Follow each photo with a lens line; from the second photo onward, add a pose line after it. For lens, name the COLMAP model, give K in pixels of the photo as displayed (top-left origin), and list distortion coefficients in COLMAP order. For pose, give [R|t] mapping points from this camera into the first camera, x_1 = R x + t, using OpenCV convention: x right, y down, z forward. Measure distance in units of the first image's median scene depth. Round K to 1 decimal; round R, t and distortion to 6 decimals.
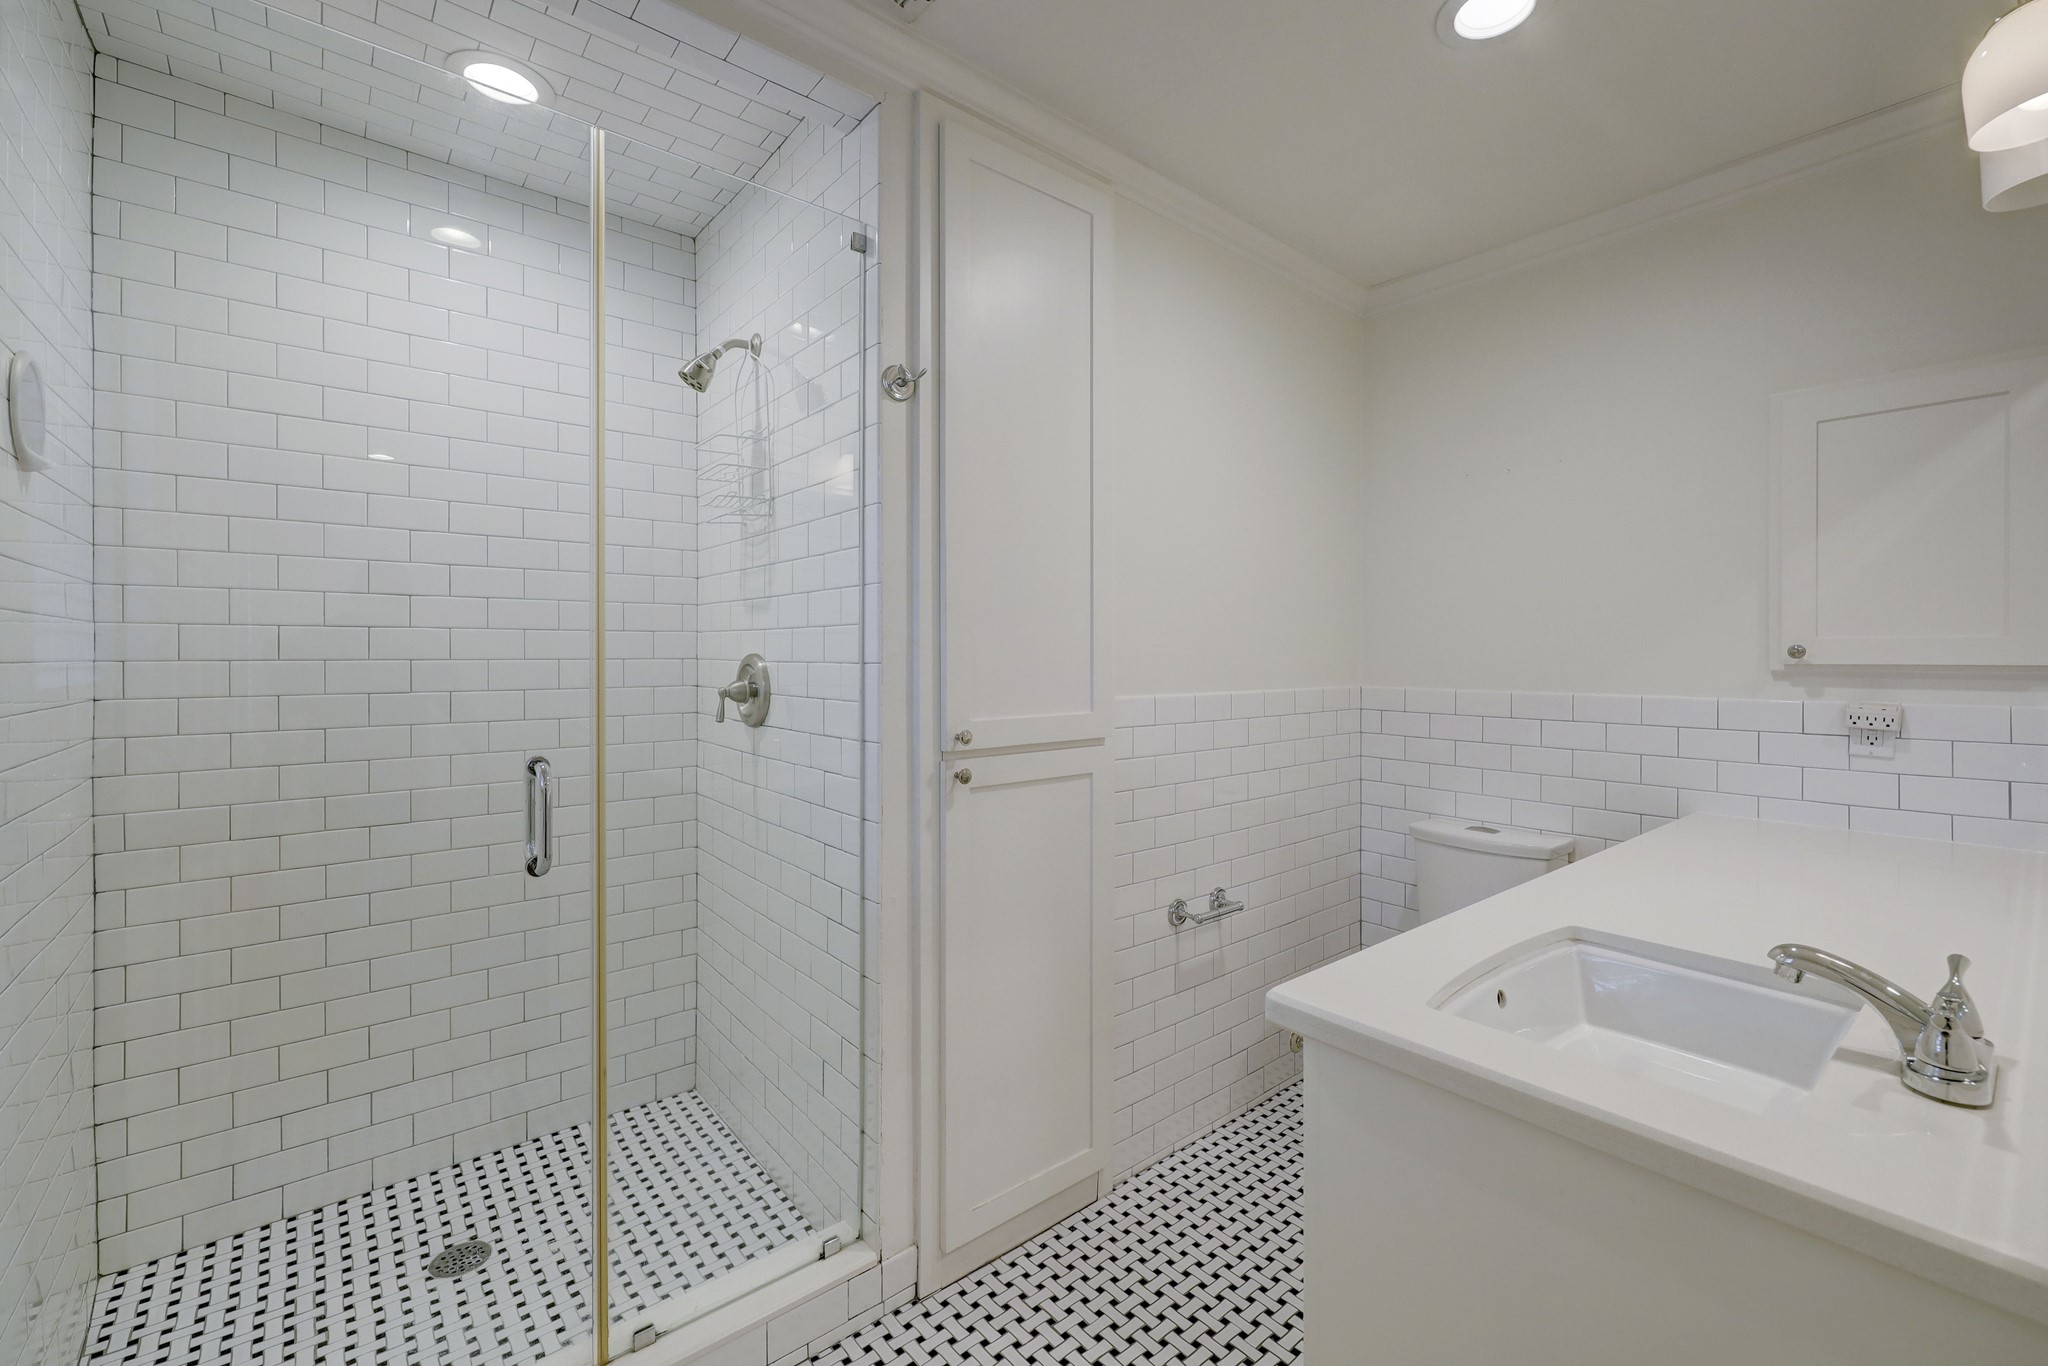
lens RADIAL K [[833.4, 0, 1028.9], [0, 833.4, 680.0], [0, 0, 1]] dist [0.000216, 0.000061]
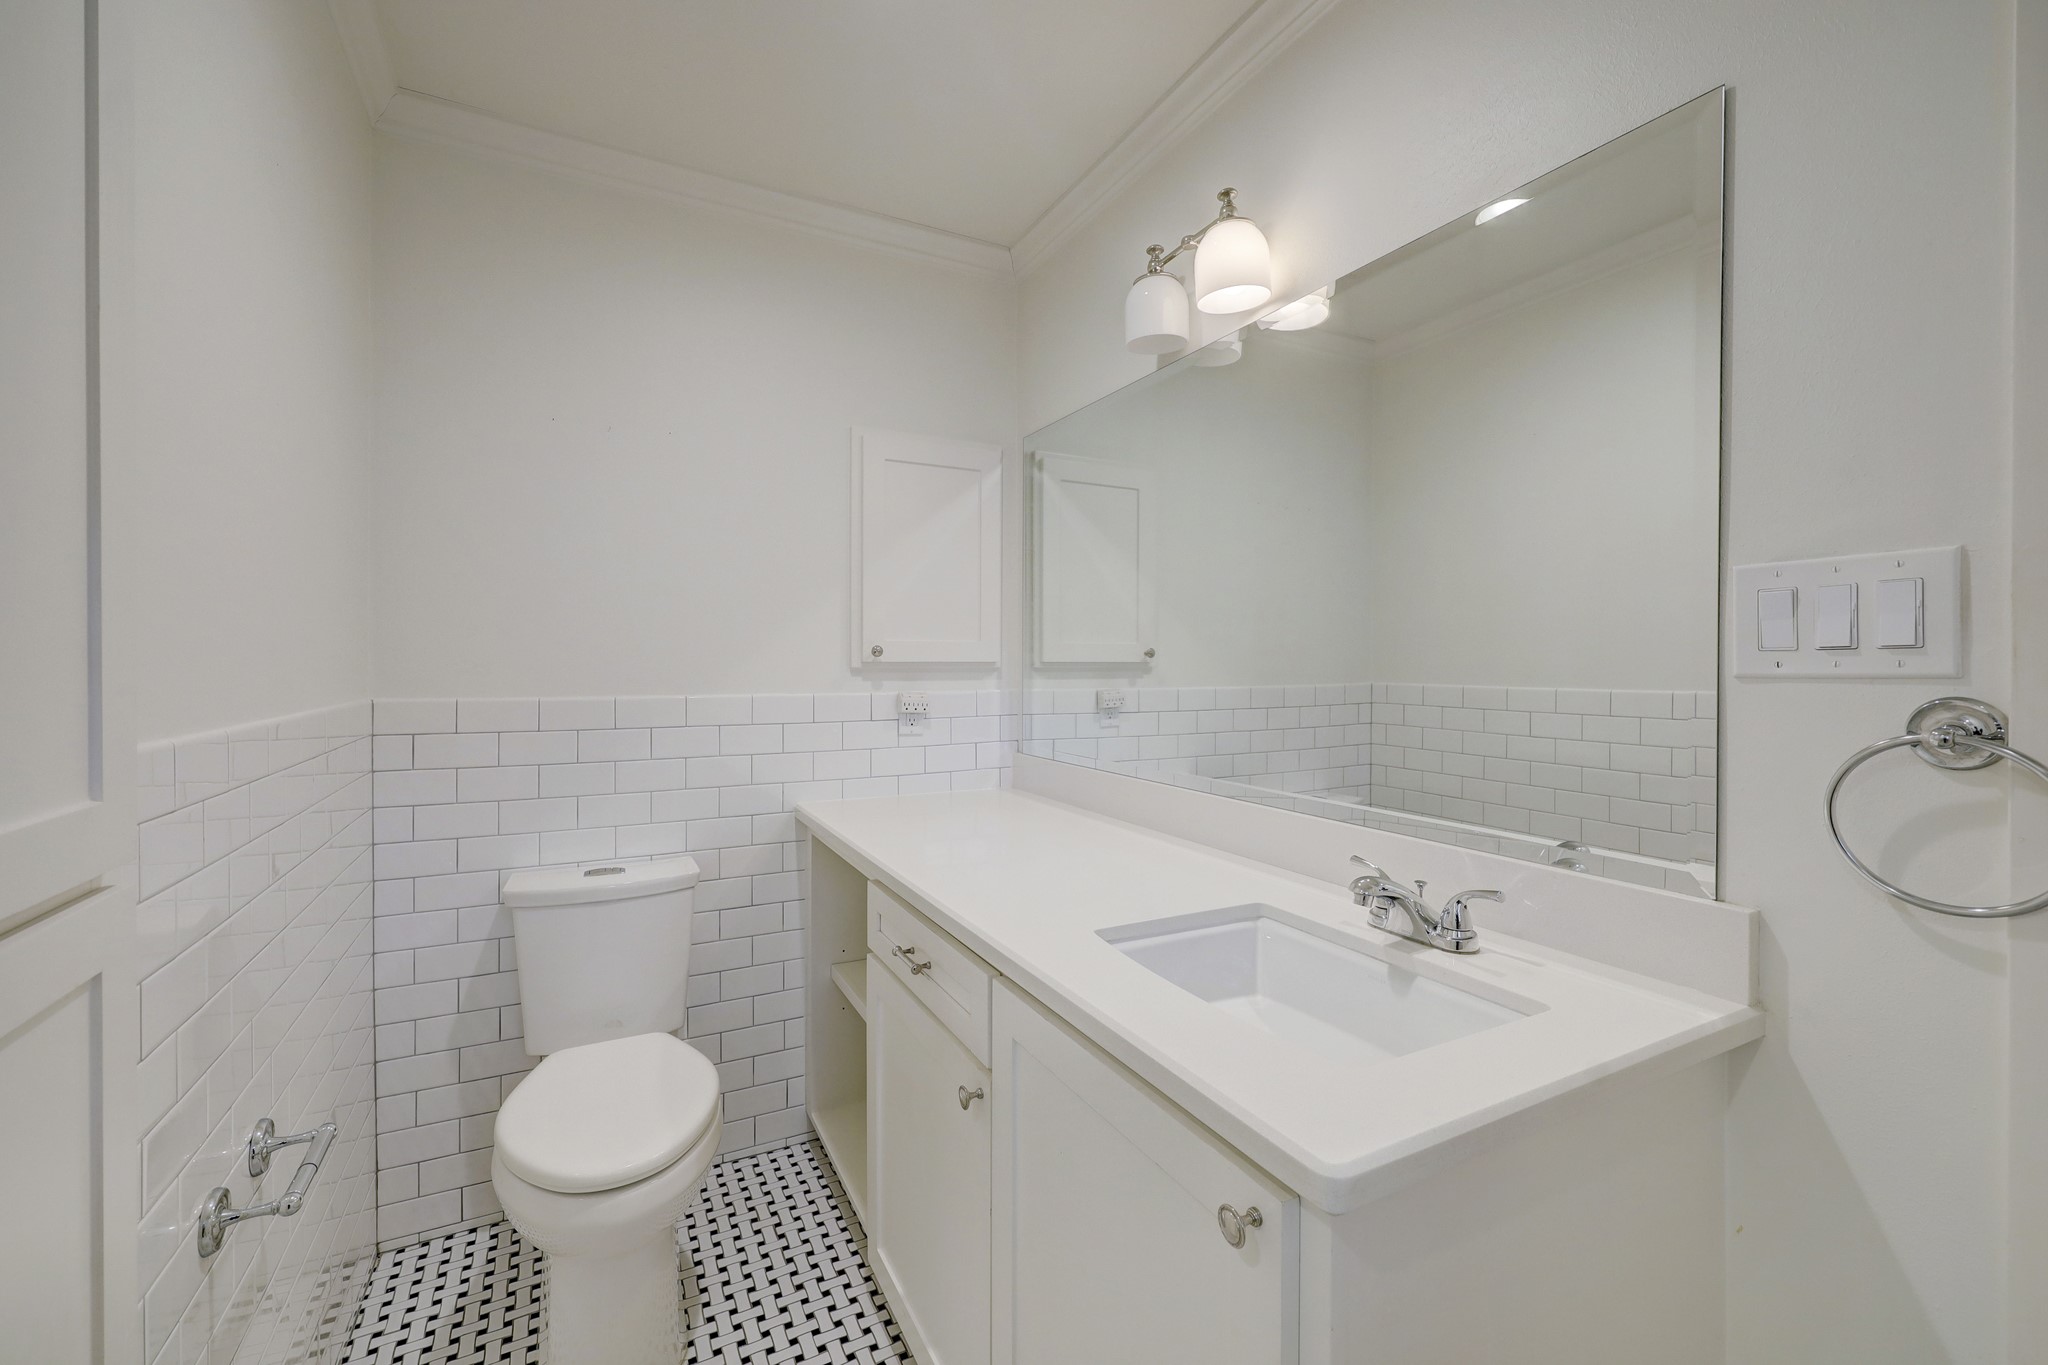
lens RADIAL K [[833.4, 0, 1028.9], [0, 833.4, 679.5], [0, 0, 1]] dist [0.000216, 0.000061]
pose [[0.199274, -0.024155, 0.979646, -0.189681], [0.025374, 0.999488, 0.019483, -0.011610], [-0.979615, 0.020975, 0.199785, 0.553676]]
